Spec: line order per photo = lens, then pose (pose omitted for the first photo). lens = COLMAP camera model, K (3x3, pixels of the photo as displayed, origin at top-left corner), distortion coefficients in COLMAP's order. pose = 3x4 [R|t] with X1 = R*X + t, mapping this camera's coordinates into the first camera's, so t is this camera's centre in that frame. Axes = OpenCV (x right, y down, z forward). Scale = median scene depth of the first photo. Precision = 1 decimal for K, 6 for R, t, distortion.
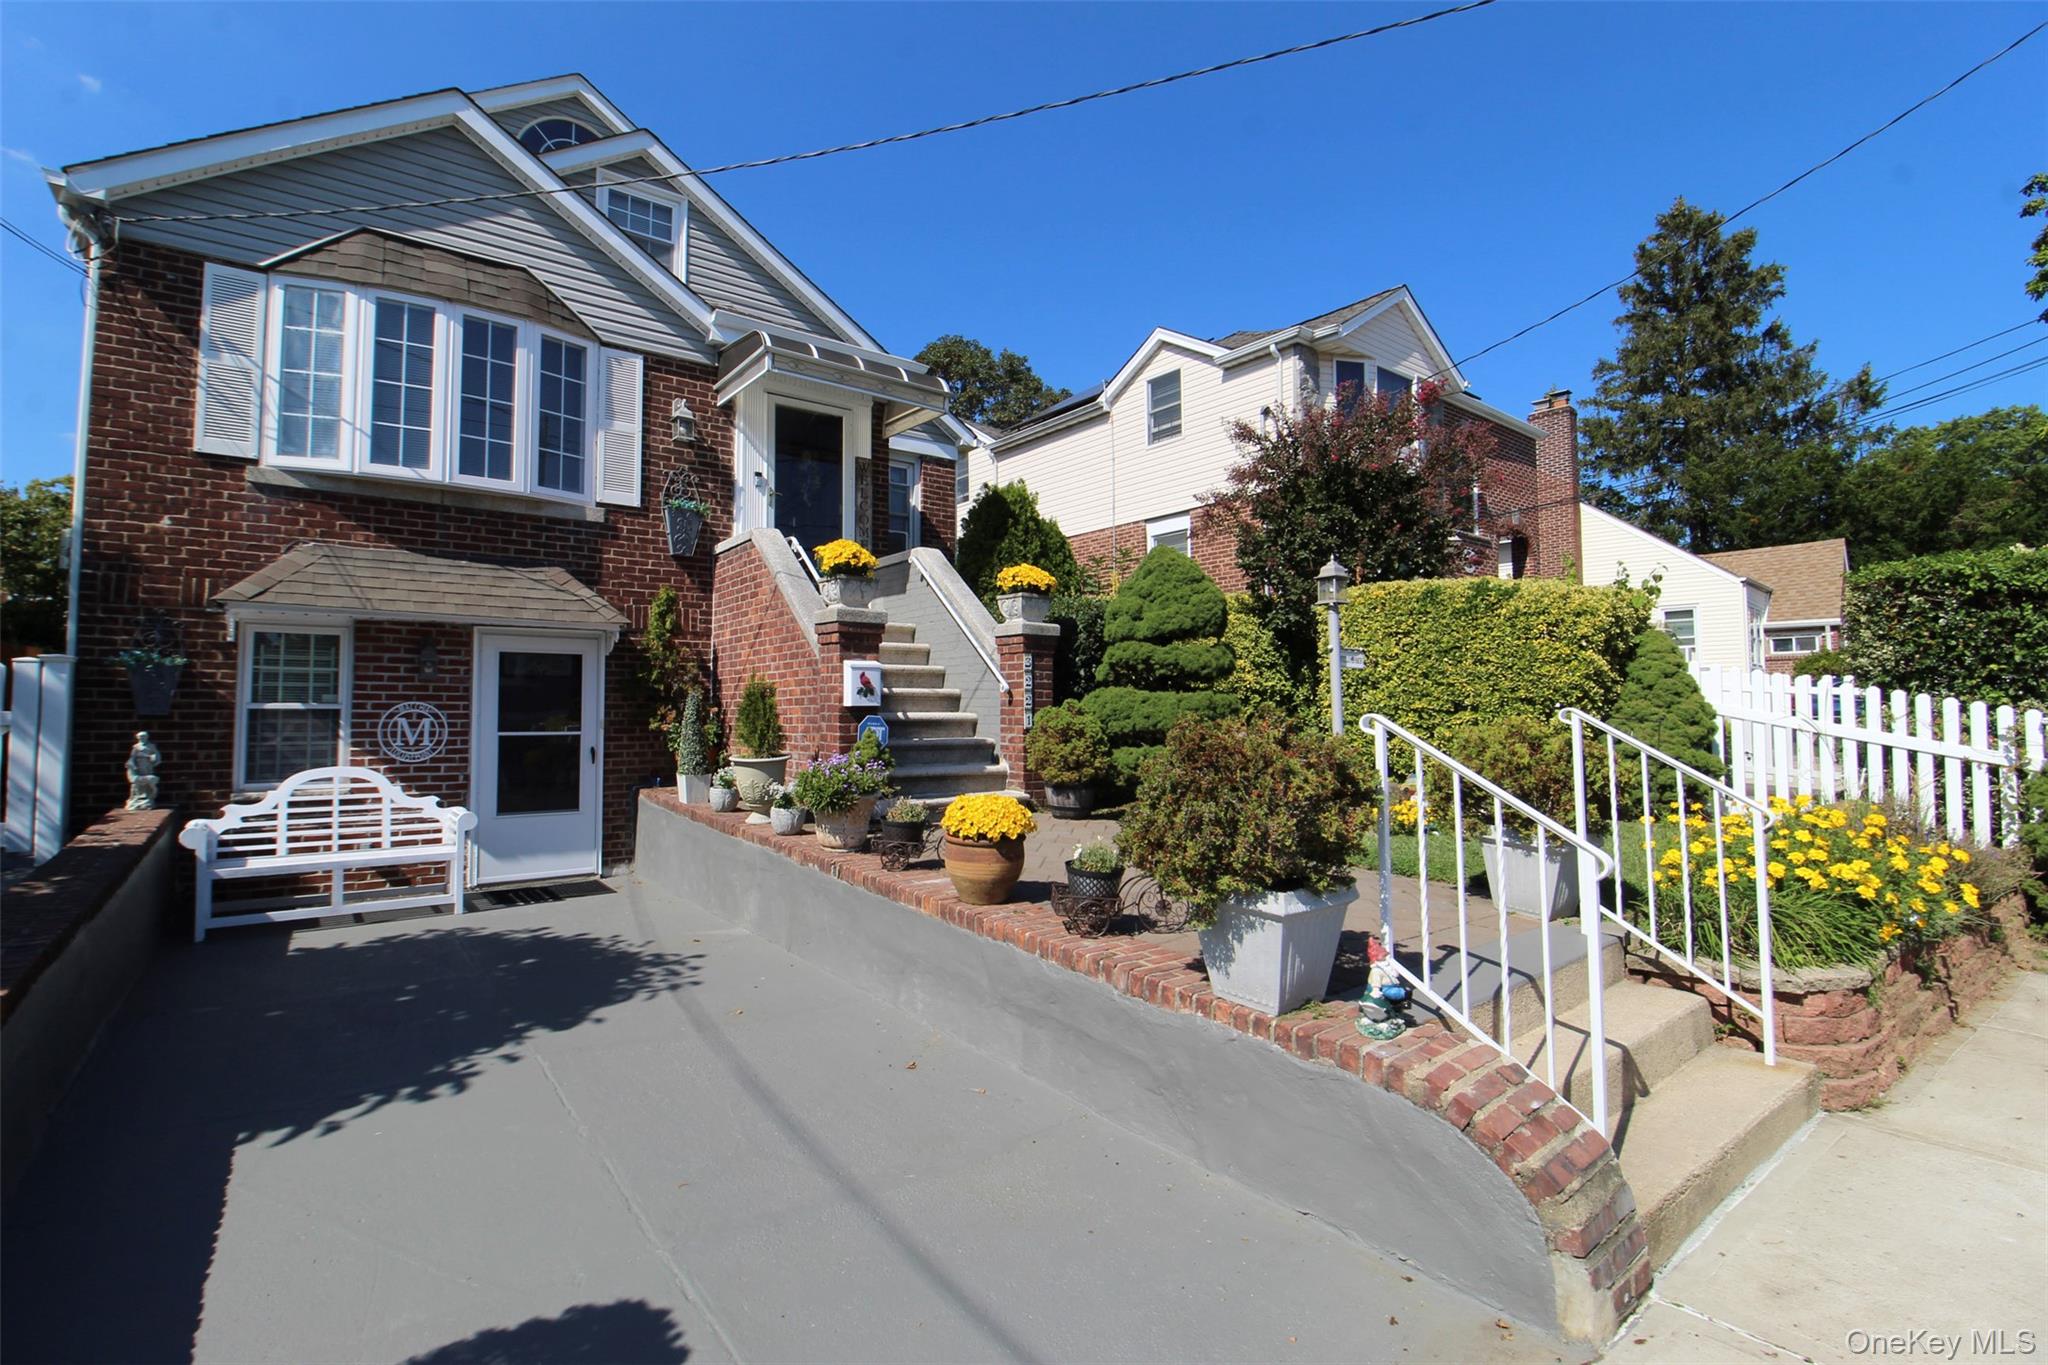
lens RADIAL K [[951.4, 0, 999.5], [0, 951.4, 638.2], [0, 0, 1]] dist [0.002391, -0.013988]
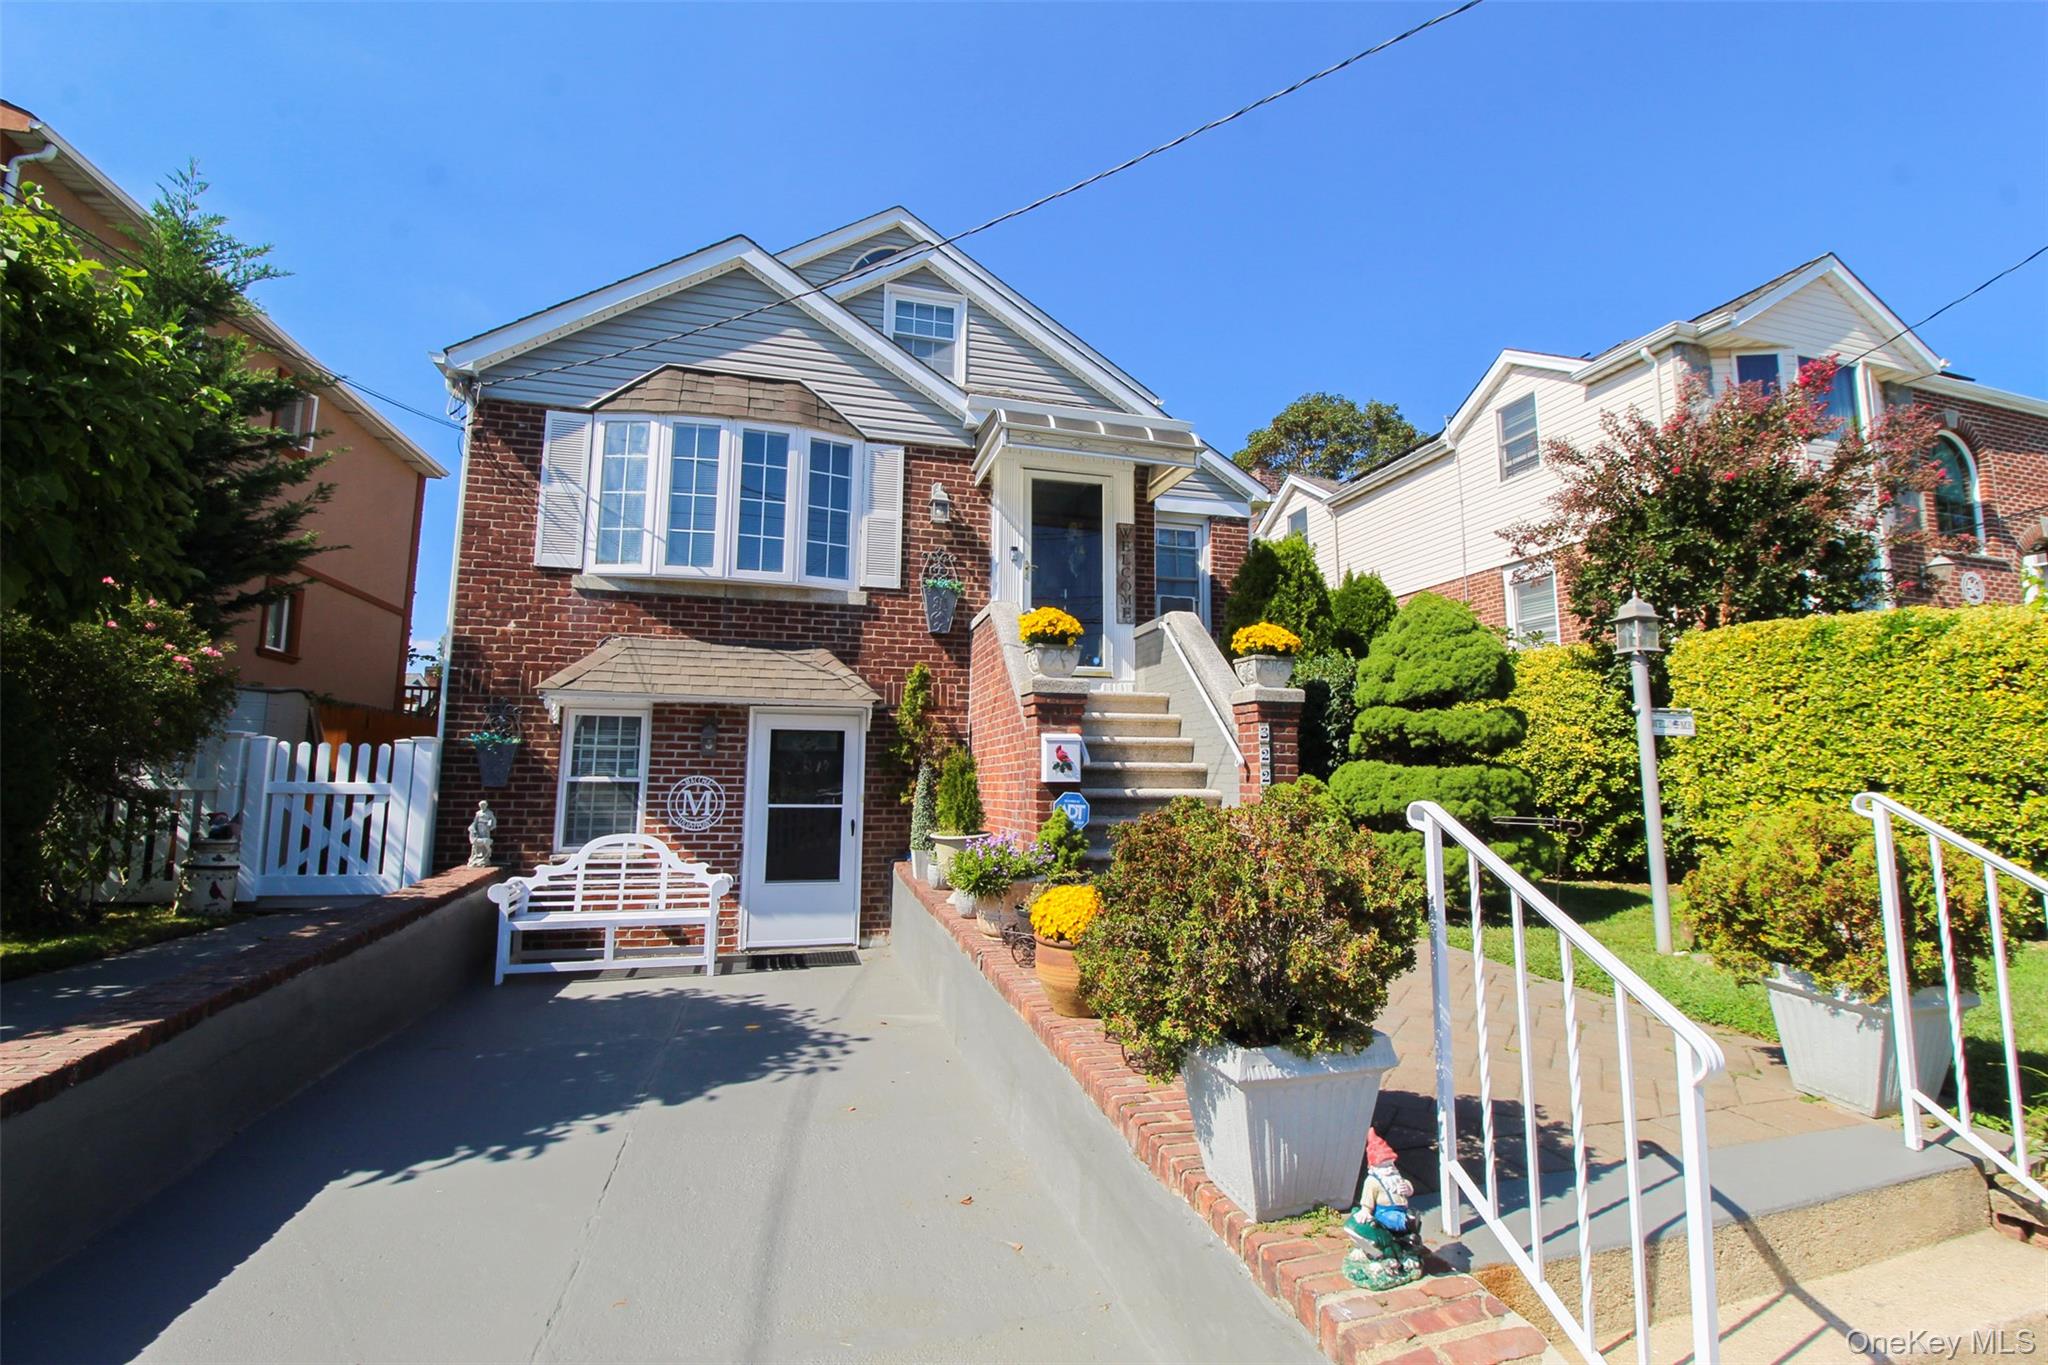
lens RADIAL K [[951.4, 0, 1062.2], [0, 951.4, 643.3], [0, 0, 1]] dist [0.002391, -0.013988]
pose [[0.935115, -0.045622, -0.351395, 0.175757], [0.020868, 0.997046, -0.073916, 0.003728], [0.353730, 0.061788, 0.933305, 0.101618]]
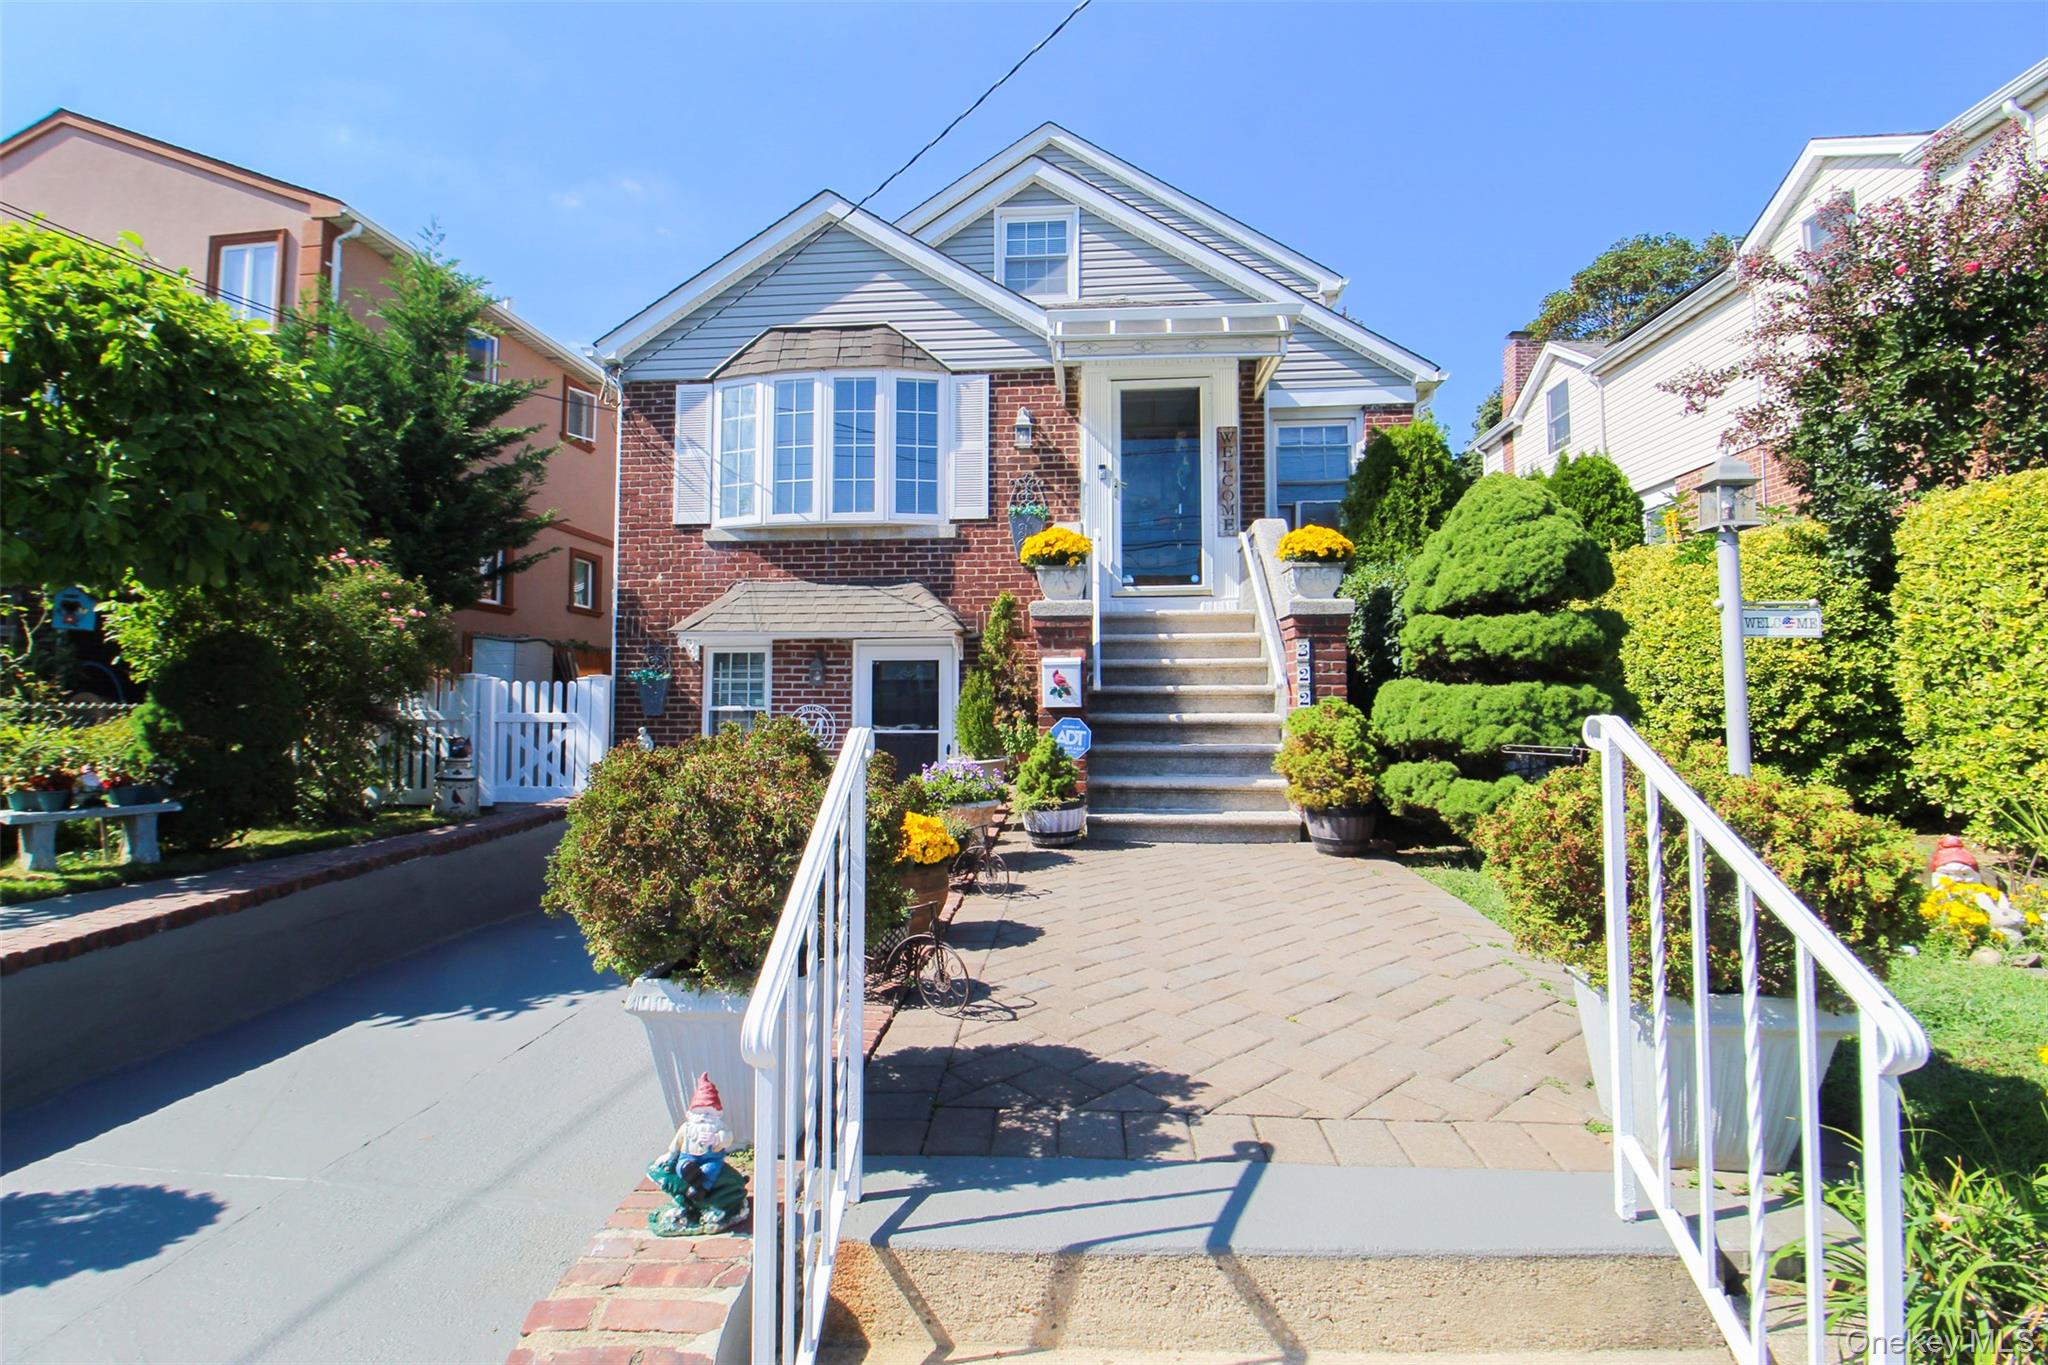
lens RADIAL K [[951.4, 0, 1024.8], [0, 951.4, 645.6], [0, 0, 1]] dist [0.002391, -0.013988]
pose [[0.743808, -0.045717, -0.666829, 0.398673], [0.053593, 0.998525, -0.008677, 0.016574], [0.666242, -0.029283, 0.745161, 0.268240]]
